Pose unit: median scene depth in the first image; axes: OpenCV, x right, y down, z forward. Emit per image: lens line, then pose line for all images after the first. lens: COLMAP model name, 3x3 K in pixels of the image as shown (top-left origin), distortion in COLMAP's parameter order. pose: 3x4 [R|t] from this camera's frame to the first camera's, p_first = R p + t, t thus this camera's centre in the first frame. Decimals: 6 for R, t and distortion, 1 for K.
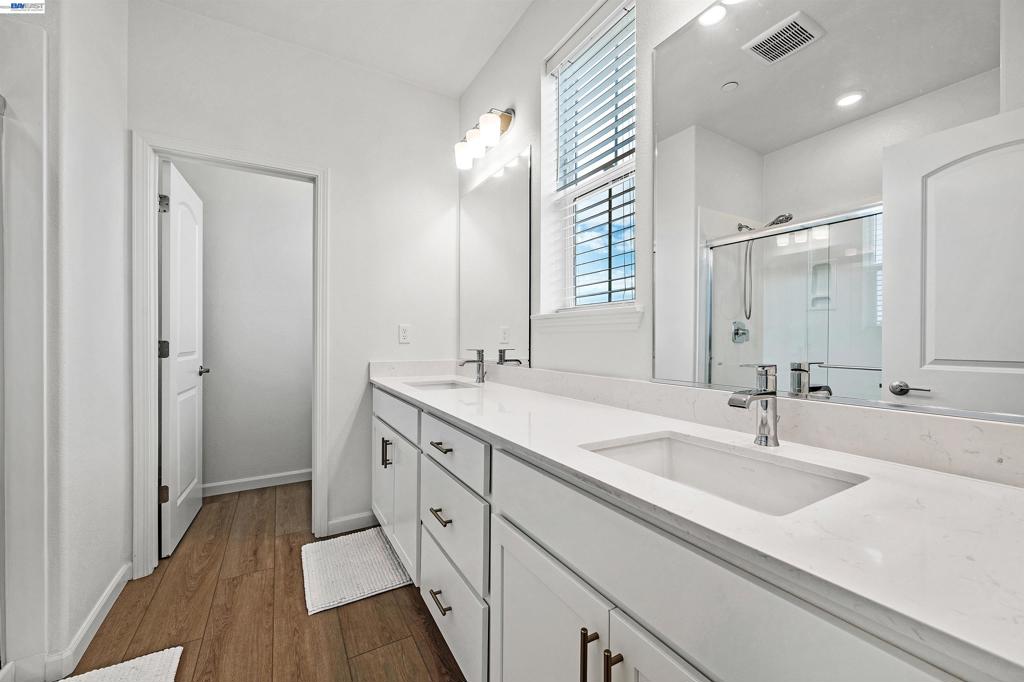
lens RADIAL K [[424.0, 0, 517.0], [0, 424.0, 338.1], [0, 0, 1]] dist [0.000654, 0.000020]
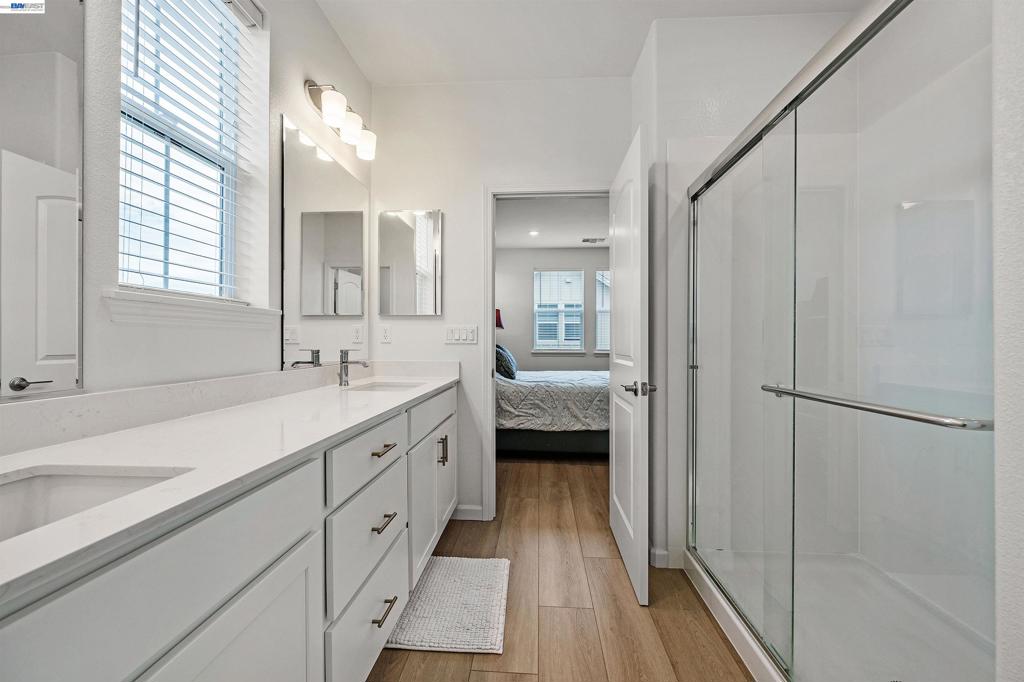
lens RADIAL K [[406.7, 0, 508.0], [0, 406.7, 341.6], [0, 0, 1]] dist [-0.000475, -0.000049]
pose [[-0.823837, -0.001220, 0.566826, -0.738866], [-0.005939, 0.999961, -0.006479, 0.013374], [-0.566796, -0.008704, -0.823812, 1.276049]]
